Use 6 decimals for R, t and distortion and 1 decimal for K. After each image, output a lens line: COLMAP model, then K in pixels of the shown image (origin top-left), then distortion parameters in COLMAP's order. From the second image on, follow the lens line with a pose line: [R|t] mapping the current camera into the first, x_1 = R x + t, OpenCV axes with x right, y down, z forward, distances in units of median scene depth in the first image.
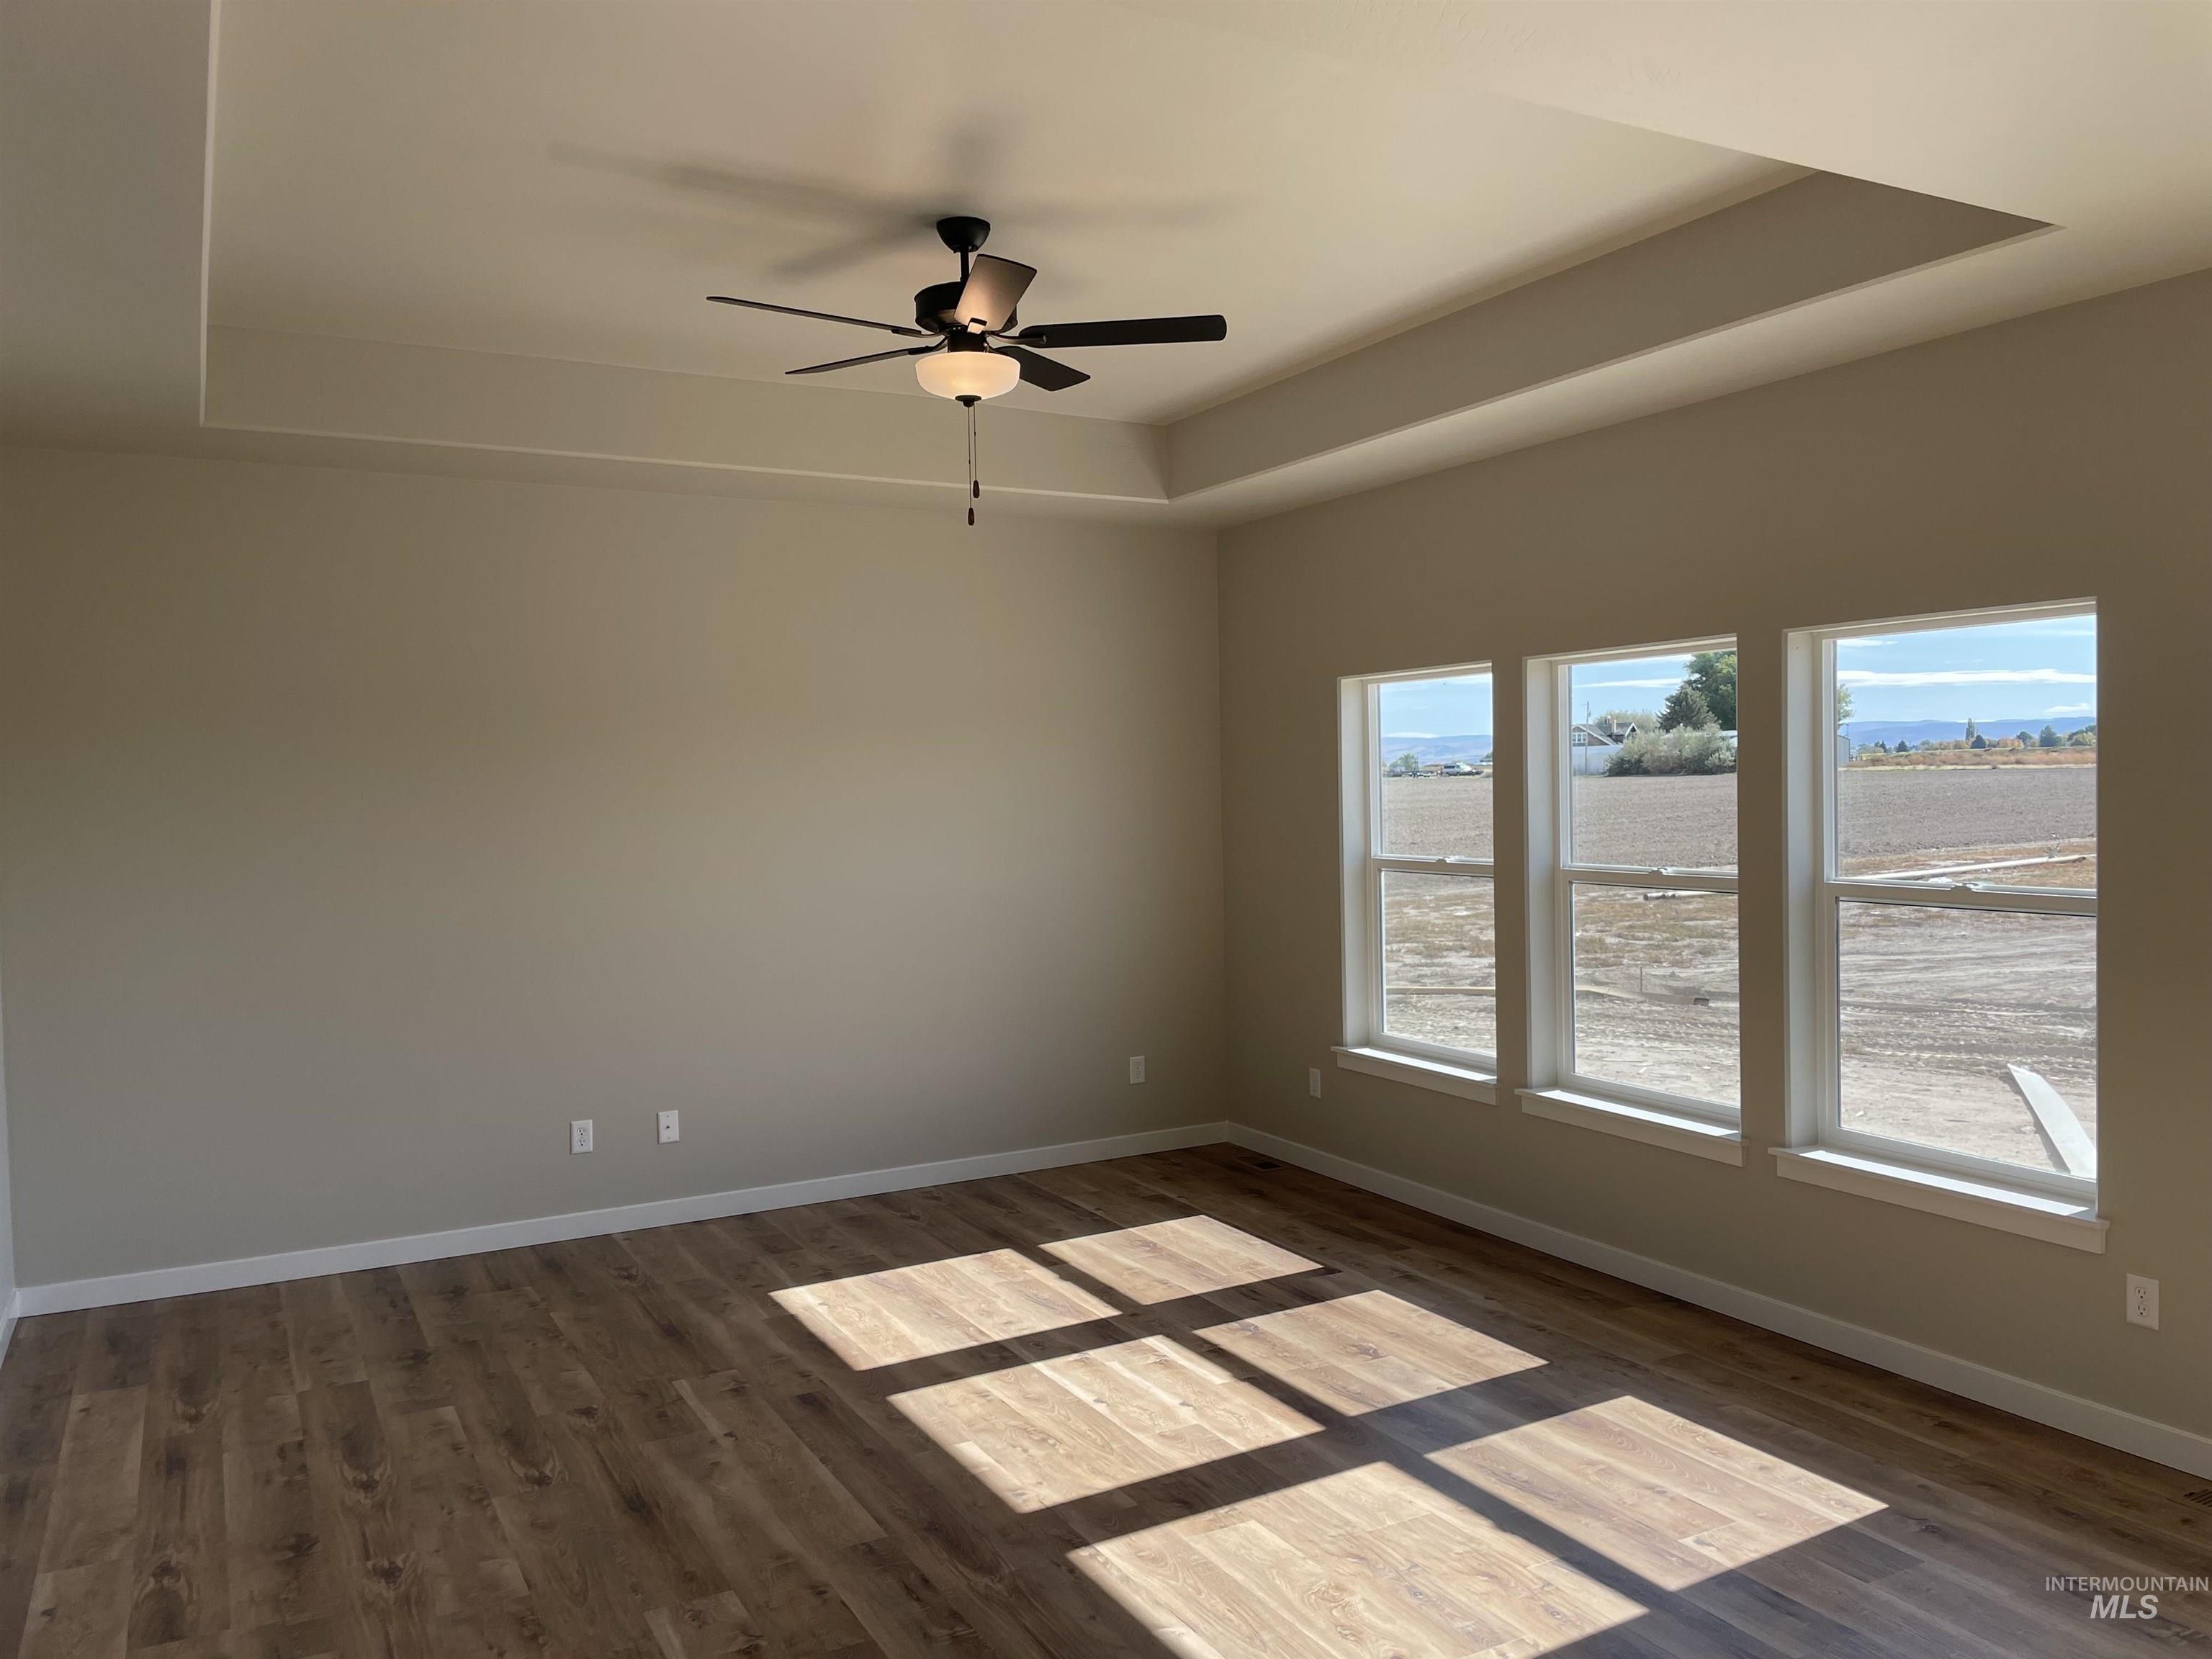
lens RADIAL K [[1692.0, 0, 1127.3], [0, 1692.0, 817.5], [0, 0, 1]] dist [0.059911, -0.074866]
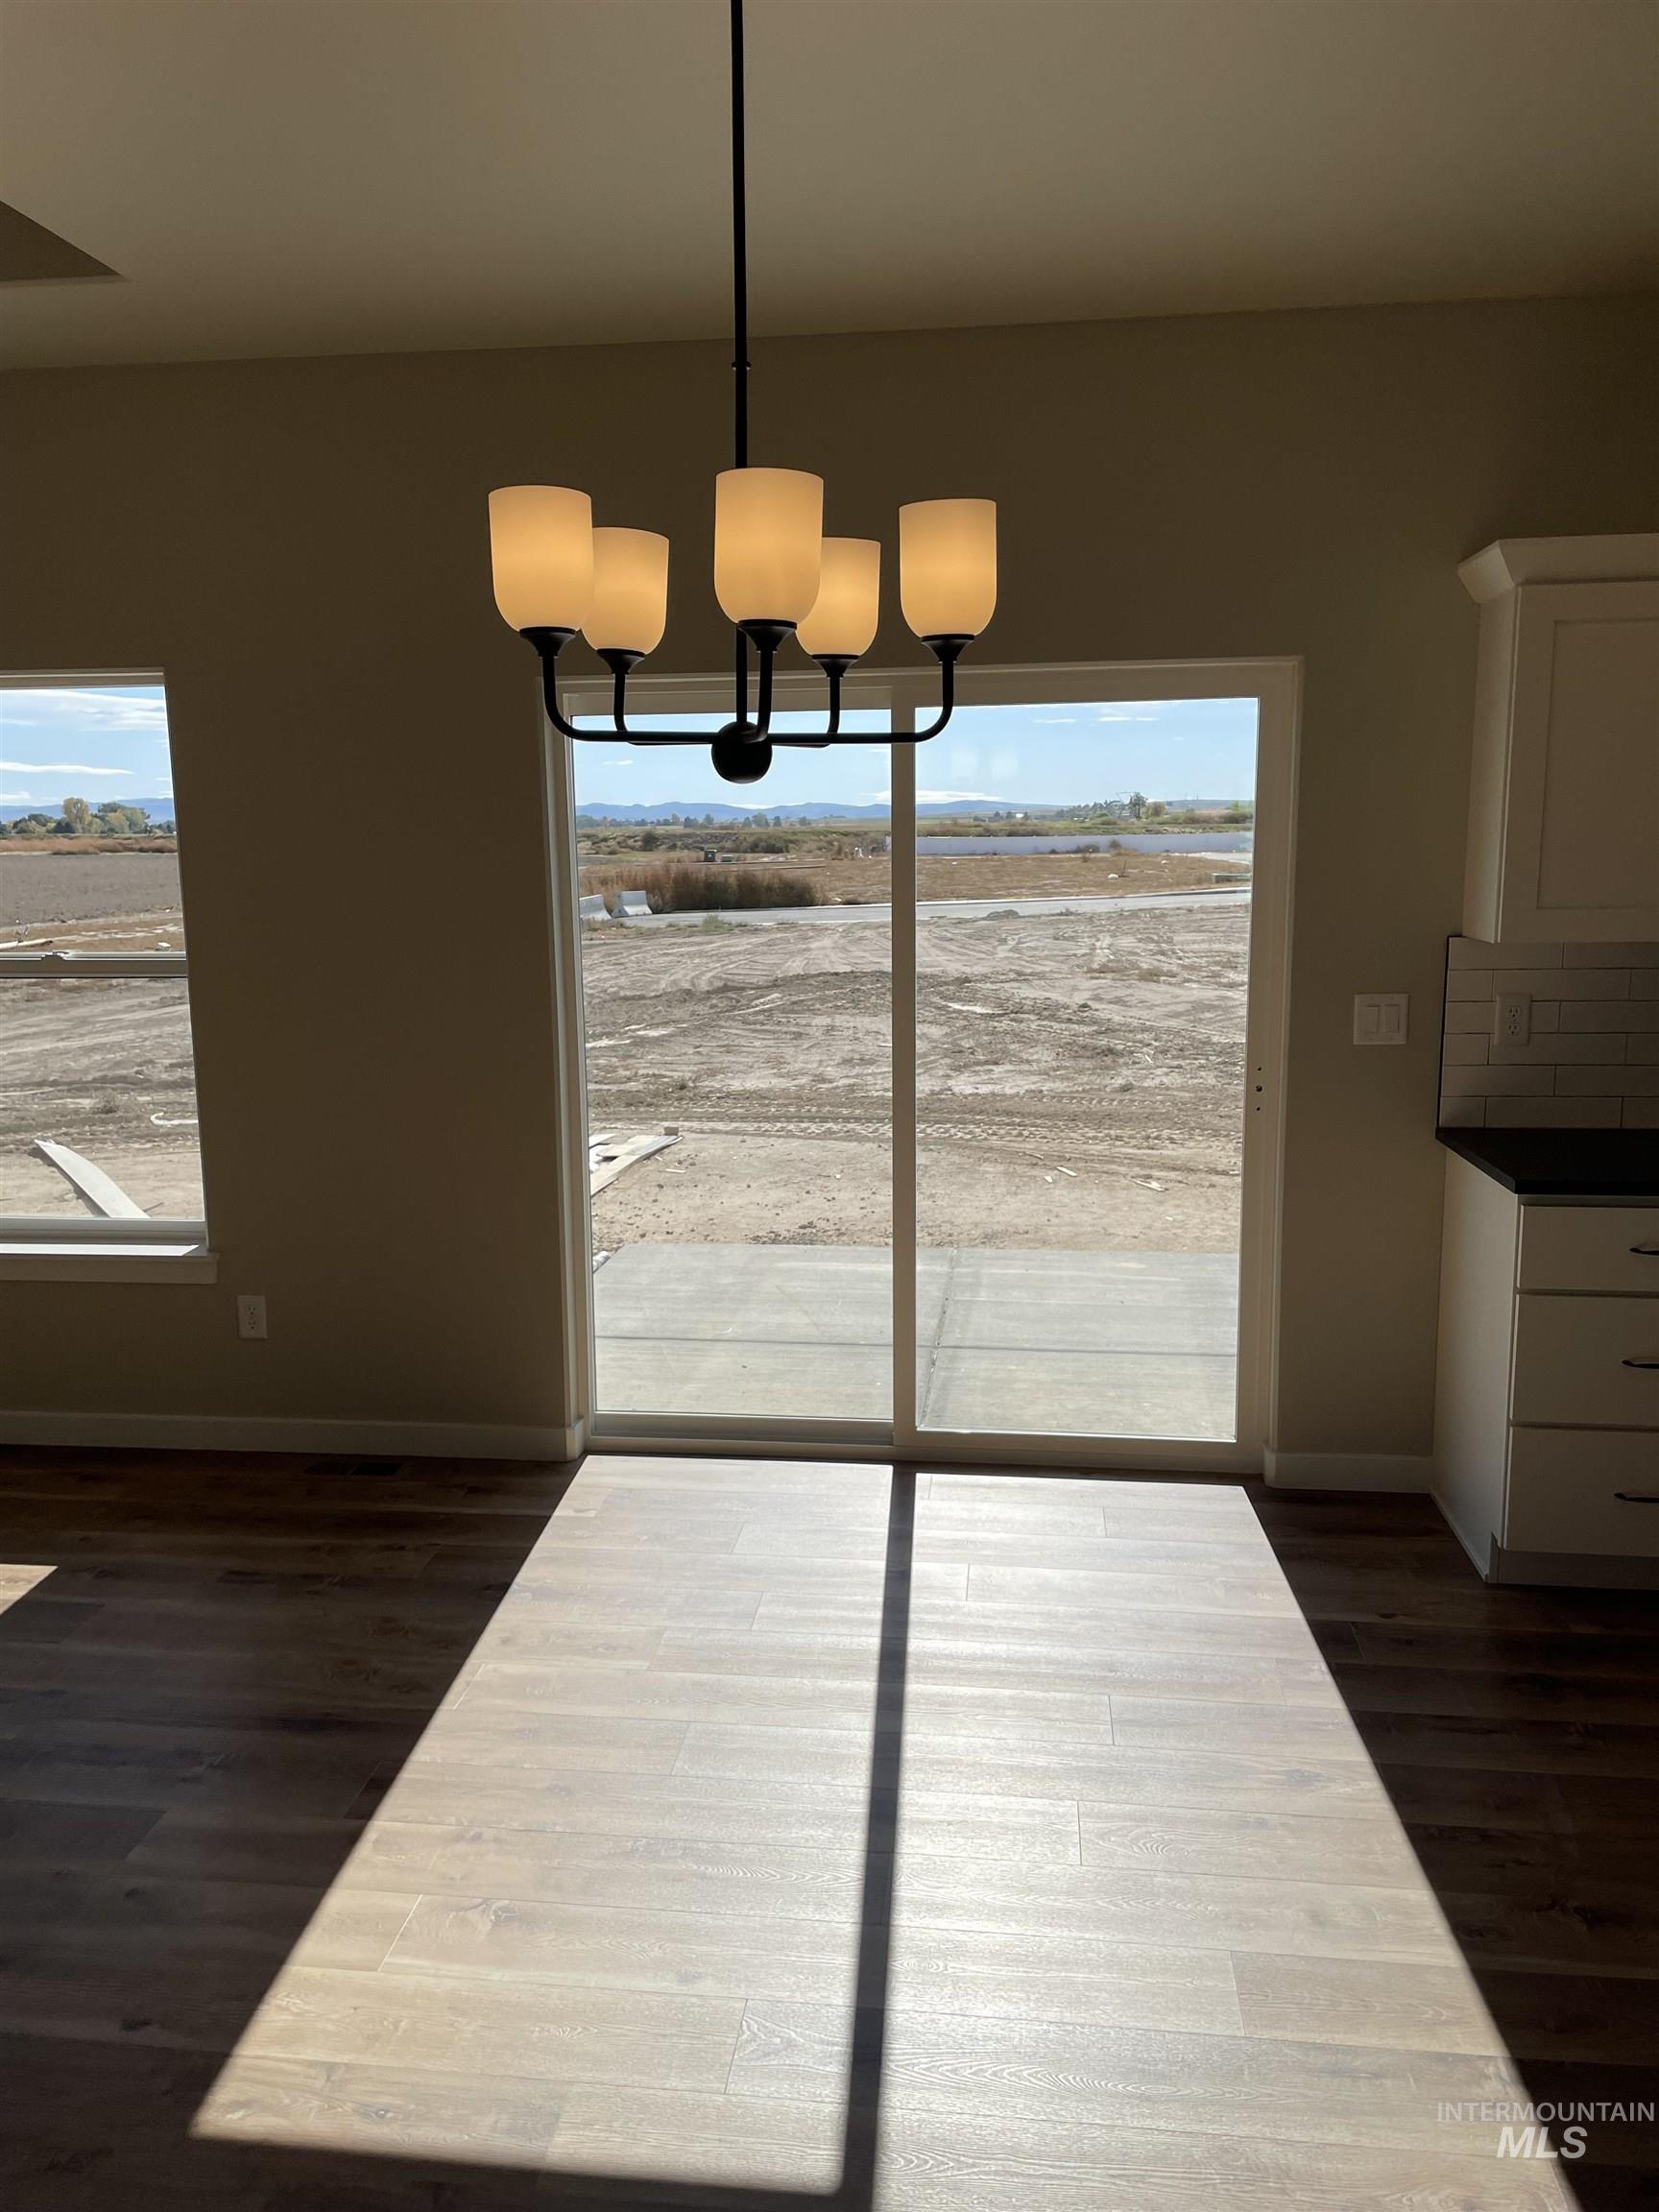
lens RADIAL K [[1692.0, 0, 815.3], [0, 1692.0, 1113.1], [0, 0, 1]] dist [0.059911, -0.074866]
pose [[0.588572, -0.123500, 0.798956, -0.065222], [0.027373, 0.990741, 0.132981, 0.011951], [-0.807981, -0.056399, 0.586503, 0.054101]]
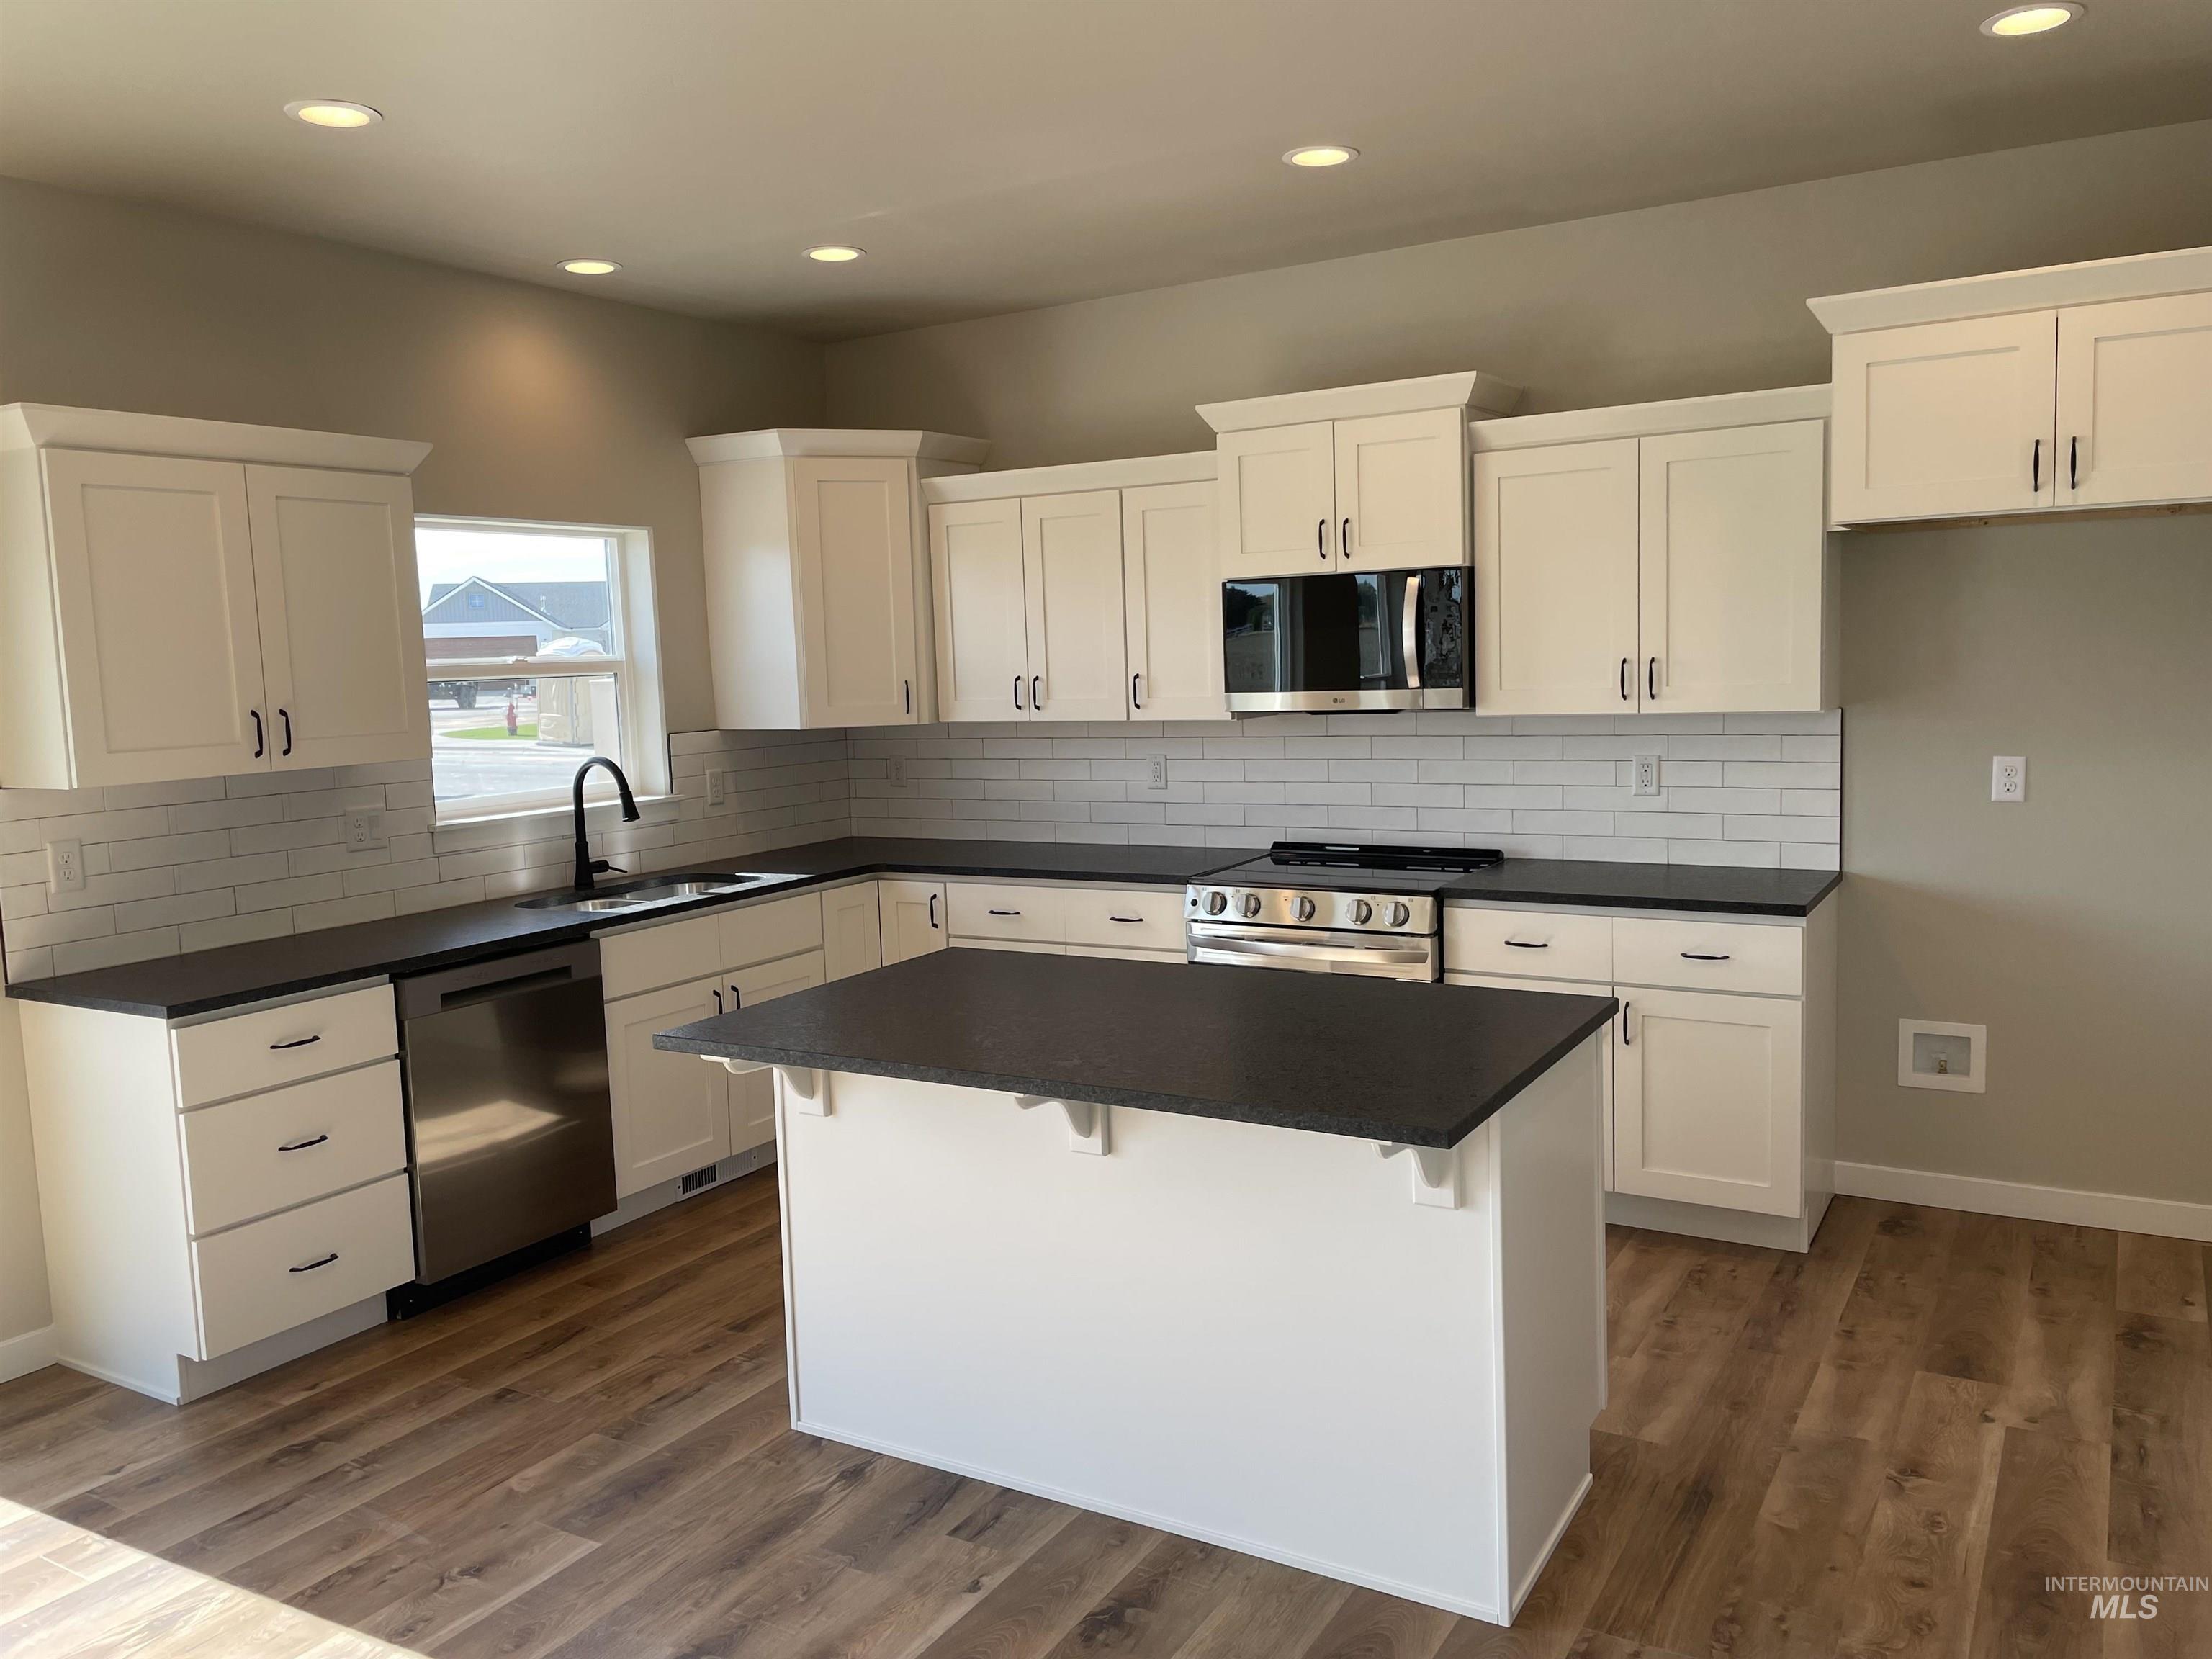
lens RADIAL K [[1692.0, 0, 1120.1], [0, 1692.0, 821.3], [0, 0, 1]] dist [0.059911, -0.074866]
pose [[-0.514061, -0.054705, 0.856007, -0.240052], [0.066731, 0.992389, 0.103495, 0.012236], [-0.855154, 0.110325, -0.506498, 0.345384]]
